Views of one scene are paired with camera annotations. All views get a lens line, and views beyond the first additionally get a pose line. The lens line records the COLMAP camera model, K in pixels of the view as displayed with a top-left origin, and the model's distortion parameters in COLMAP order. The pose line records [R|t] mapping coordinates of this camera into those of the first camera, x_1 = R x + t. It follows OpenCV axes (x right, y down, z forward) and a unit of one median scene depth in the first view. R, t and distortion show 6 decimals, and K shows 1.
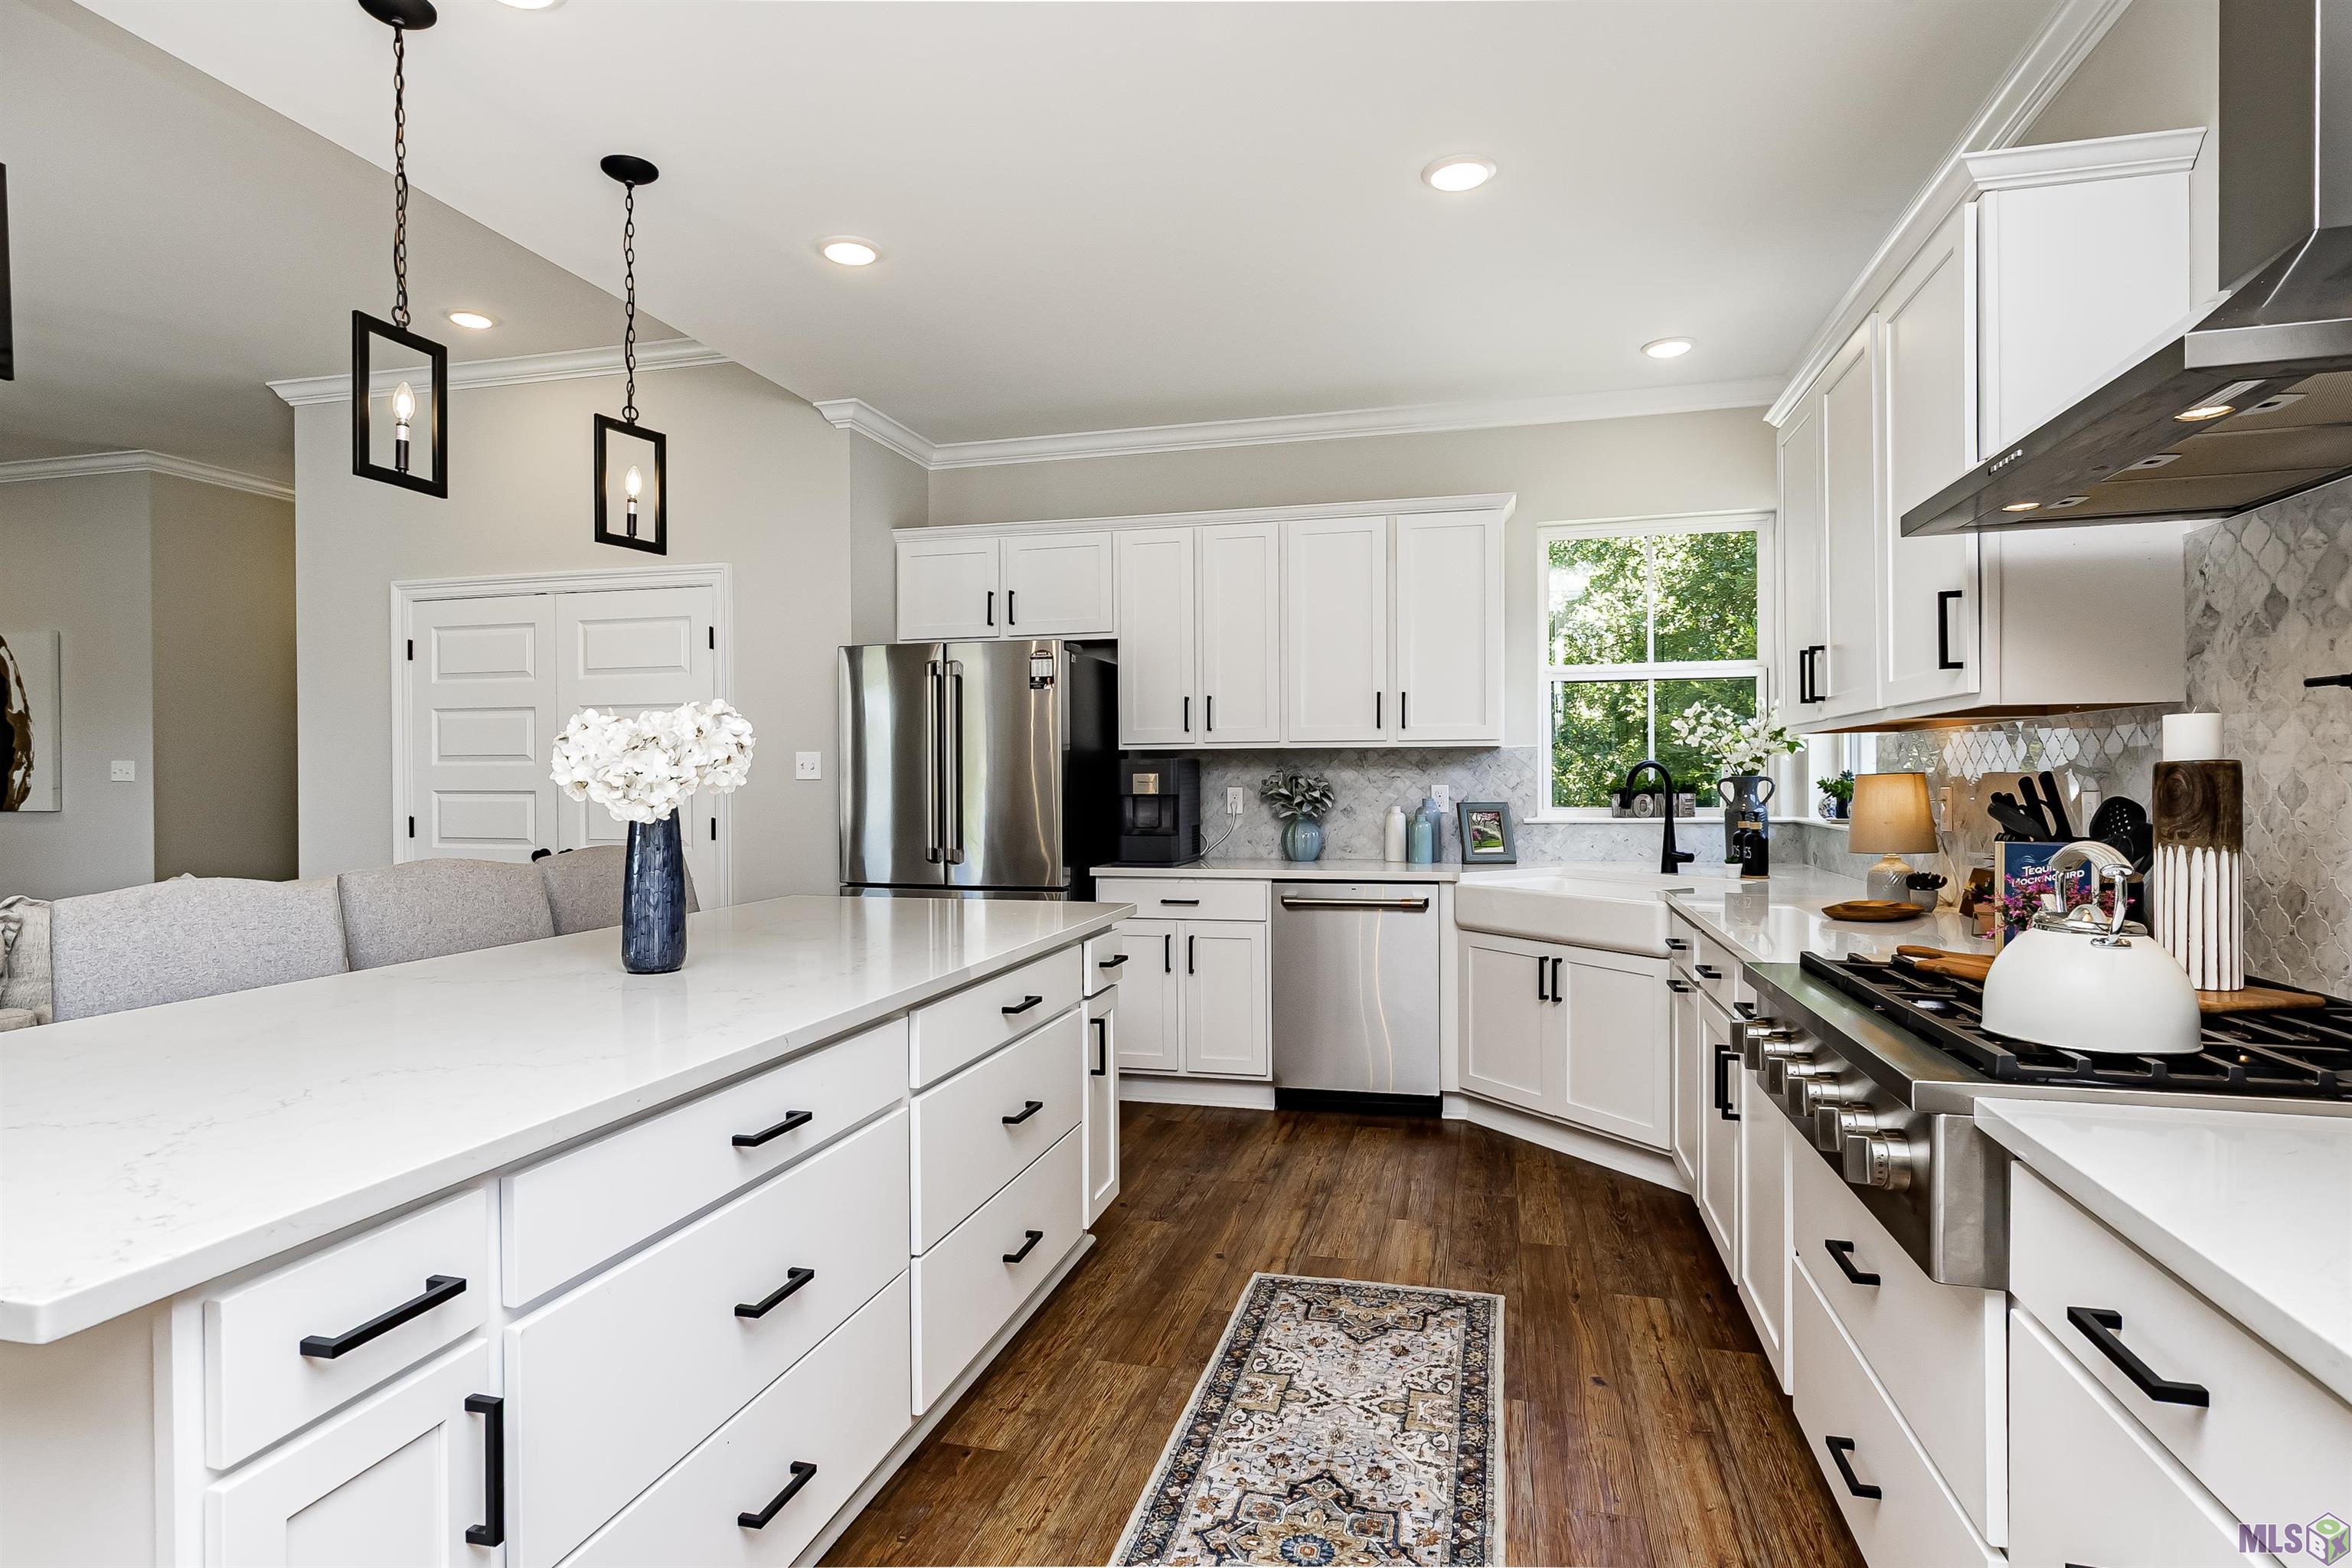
lens RADIAL K [[1228.6, 0, 1174.8], [0, 1228.6, 787.2], [0, 0, 1]] dist [0.001378, -0.000383]
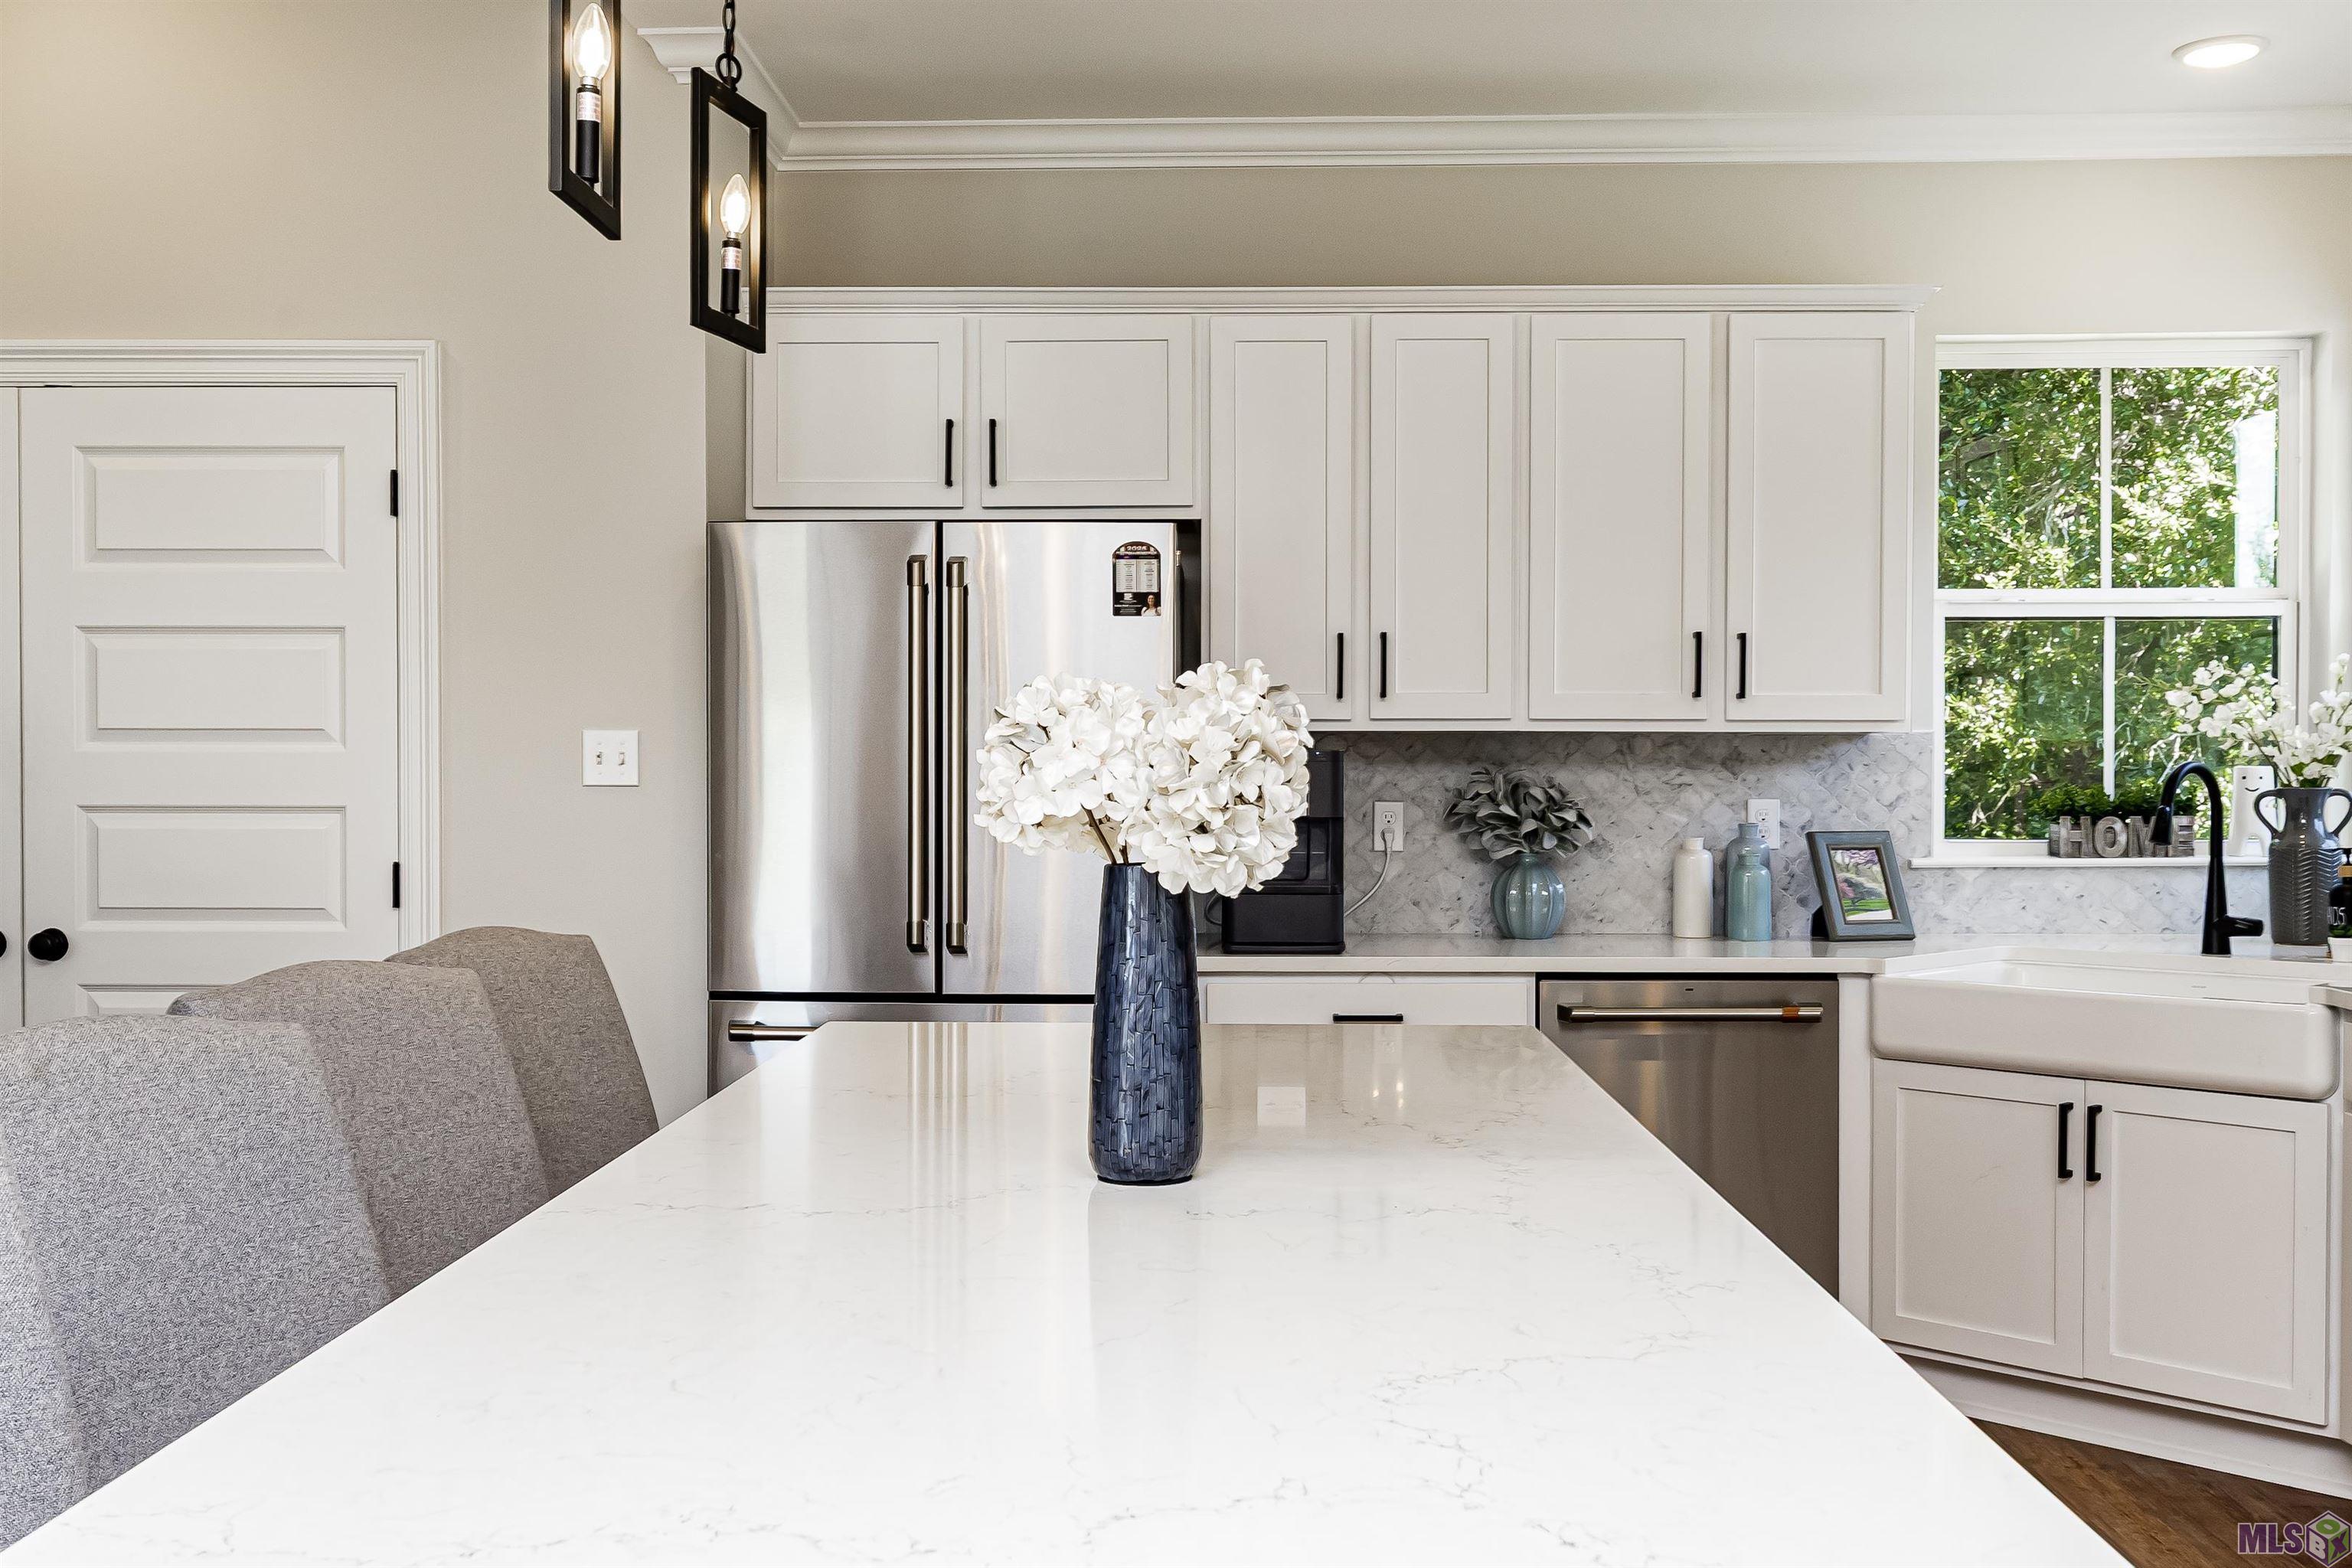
lens RADIAL K [[2412.9, 0, 1175.9], [0, 2412.9, 780.9], [0, 0, 1]] dist [0.017455, 0.000000]
pose [[0.972261, 0.004312, 0.233858, -0.307597], [-0.004312, 0.999991, -0.000512, -0.008735], [-0.233858, -0.000511, 0.972271, -0.001888]]
